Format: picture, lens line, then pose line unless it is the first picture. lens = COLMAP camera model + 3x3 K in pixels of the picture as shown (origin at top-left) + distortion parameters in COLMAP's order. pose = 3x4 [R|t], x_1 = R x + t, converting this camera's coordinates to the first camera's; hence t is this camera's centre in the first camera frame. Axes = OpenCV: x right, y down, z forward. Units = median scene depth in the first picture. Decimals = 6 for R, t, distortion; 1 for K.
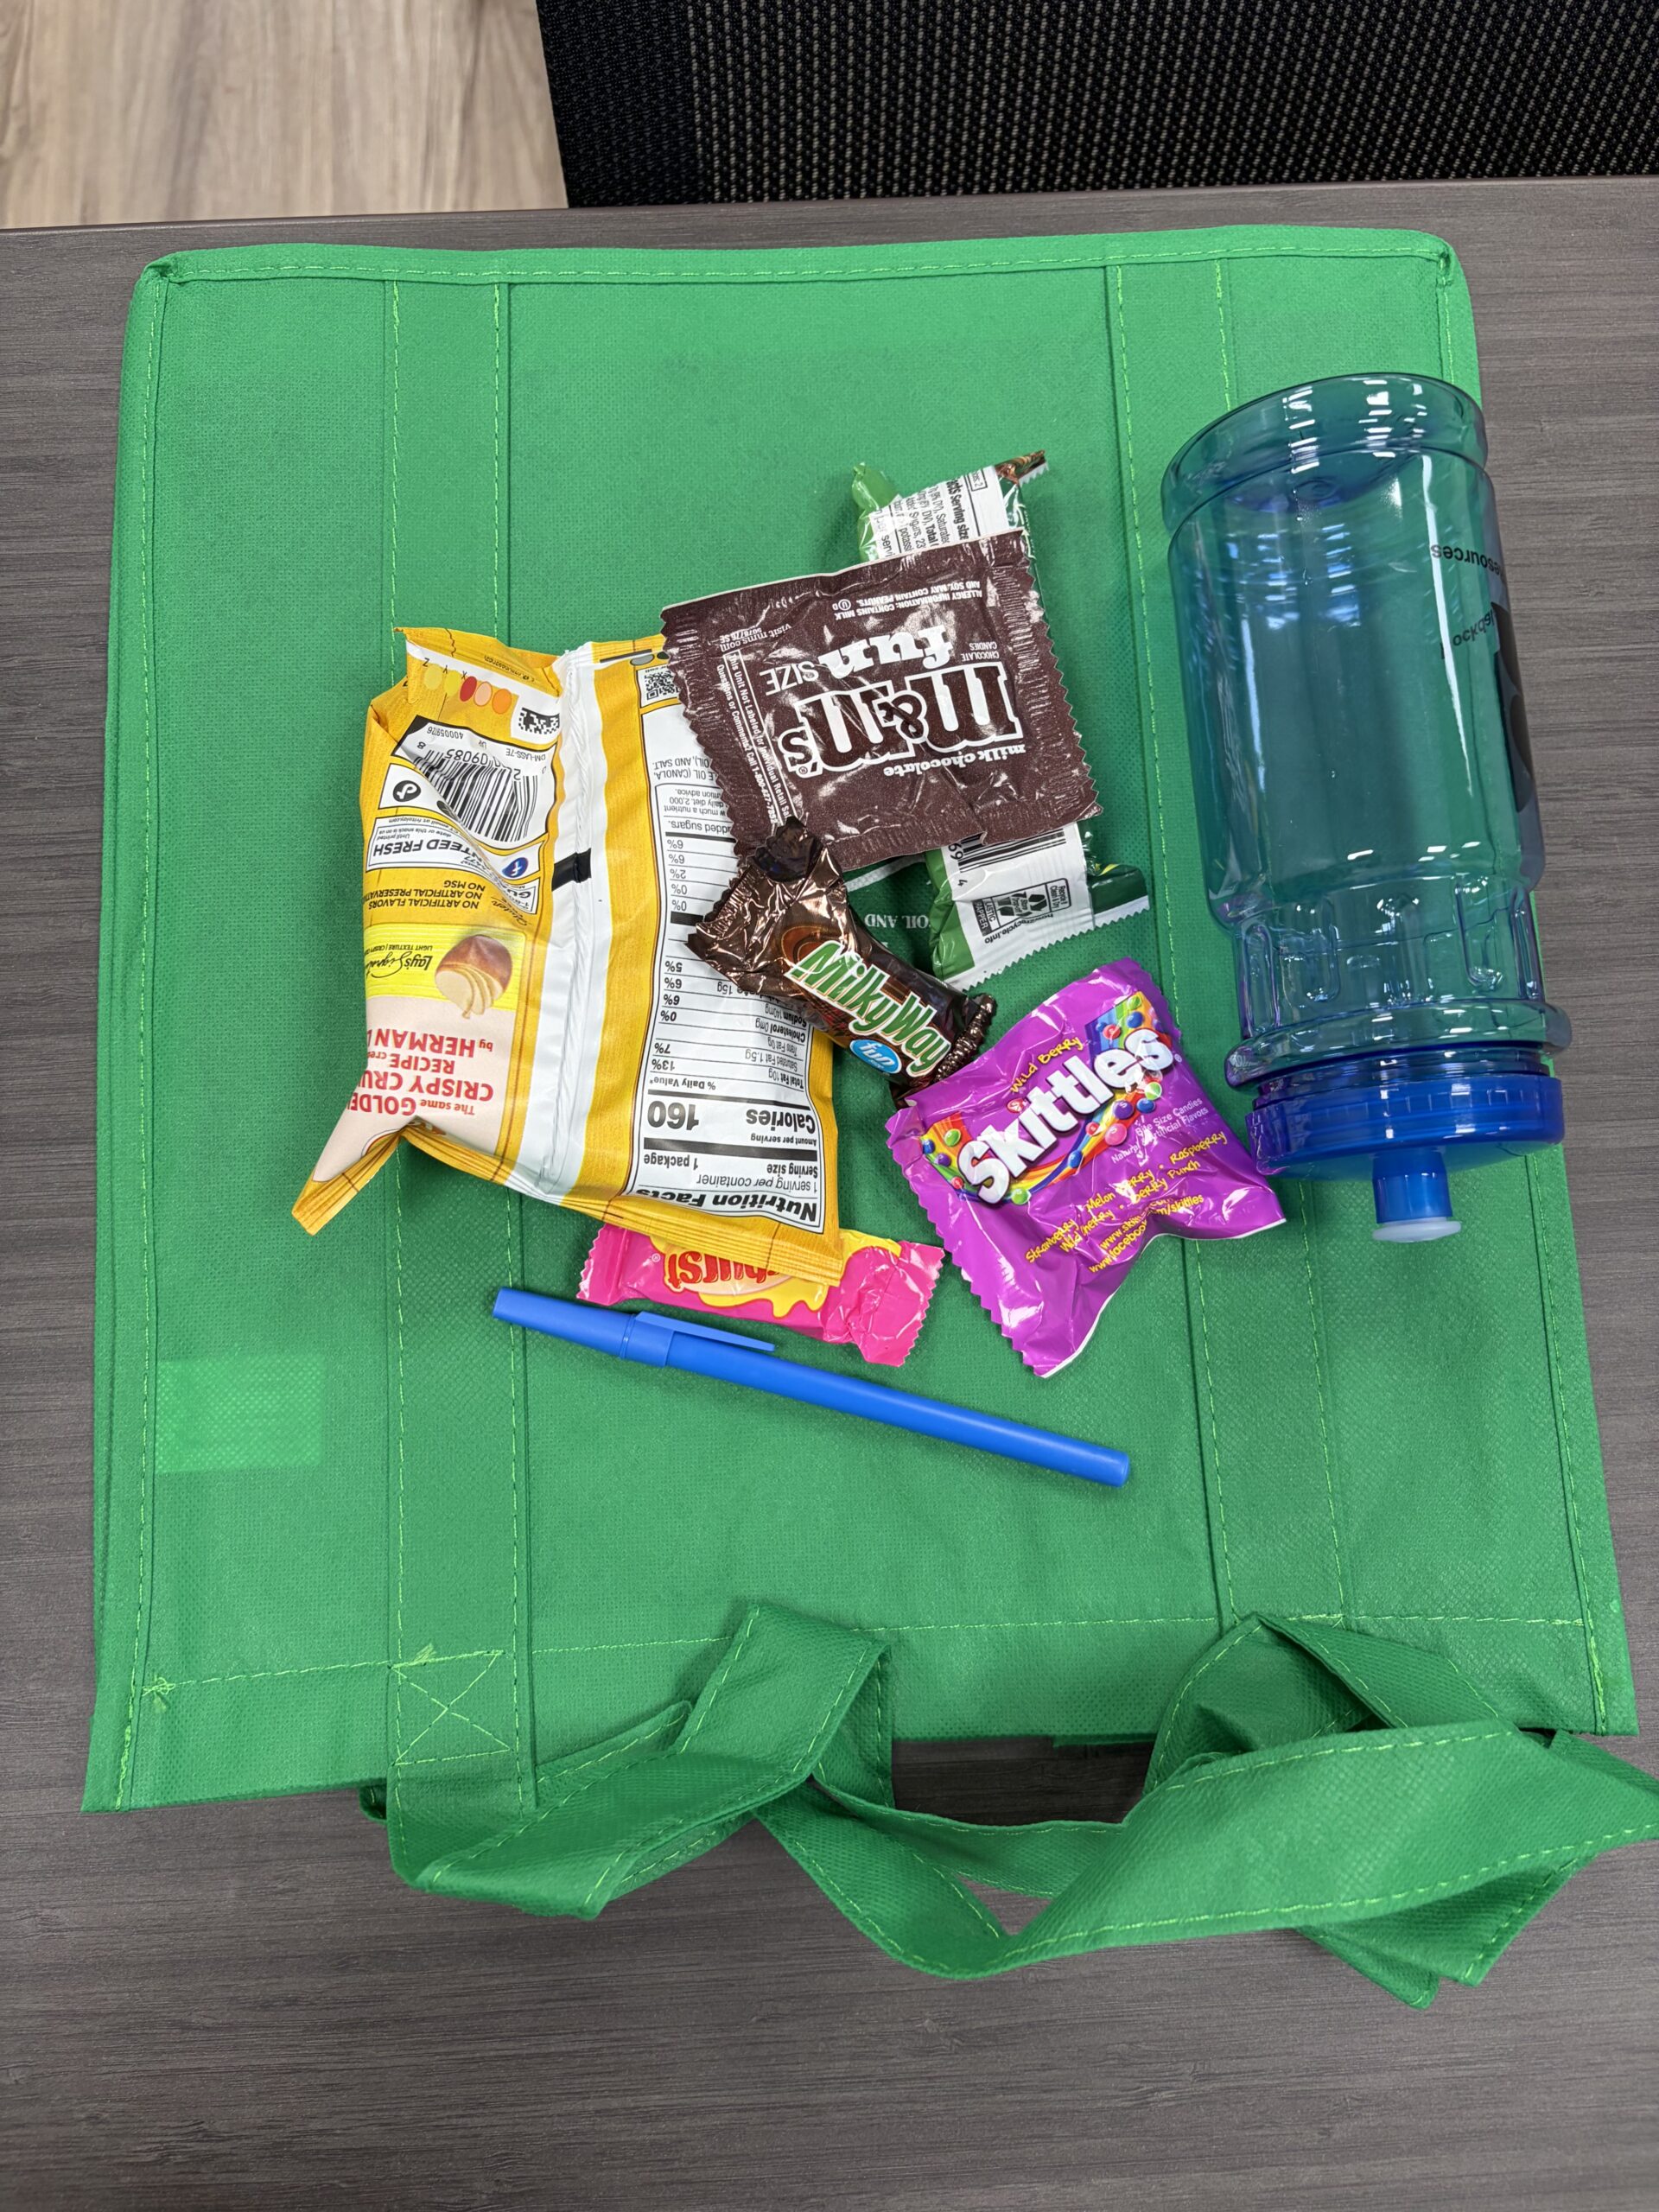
lens RADIAL K [[1677.1, 0, 829.6], [0, 1677.1, 1106.1], [0, 0, 1]] dist [0.012584, 0.000723]
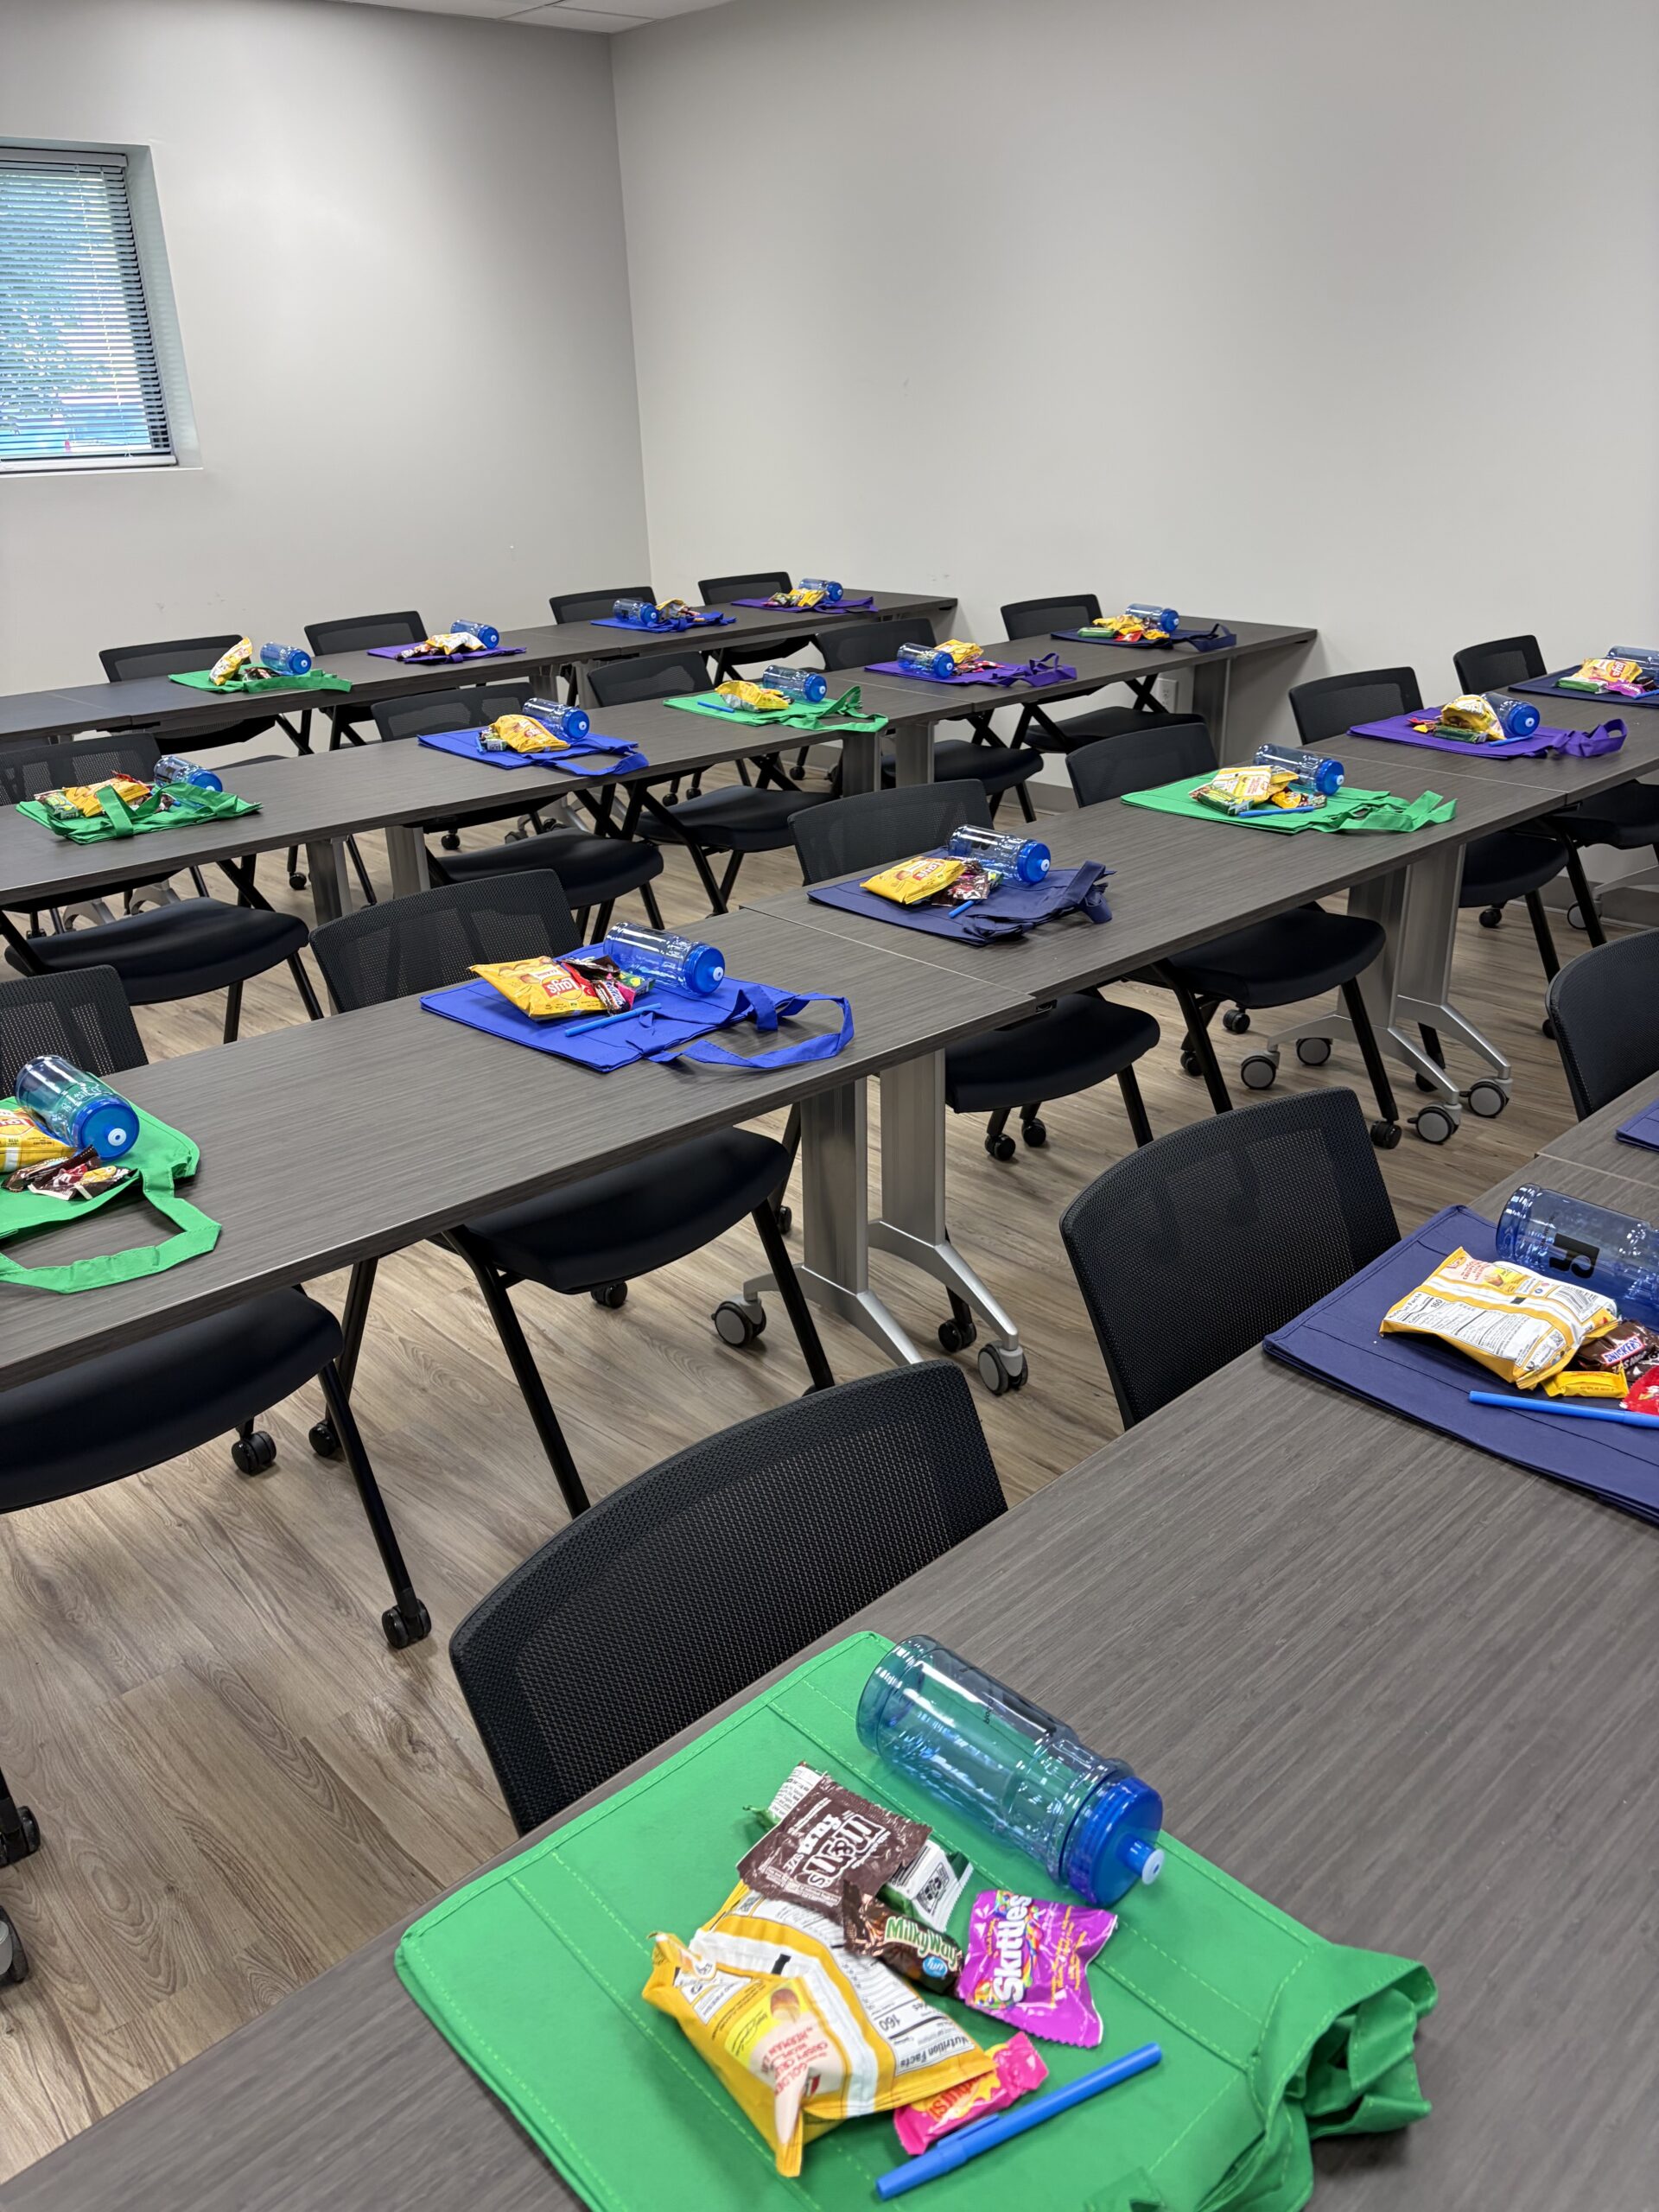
lens RADIAL K [[1677.1, 0, 827.7], [0, 1677.1, 1106.3], [0, 0, 1]] dist [0.012584, 0.000723]
pose [[0.757535, -0.296123, 0.581766, -0.996665], [0.650434, 0.418104, -0.634133, 0.780044], [-0.055457, 0.858778, 0.509337, -1.033218]]
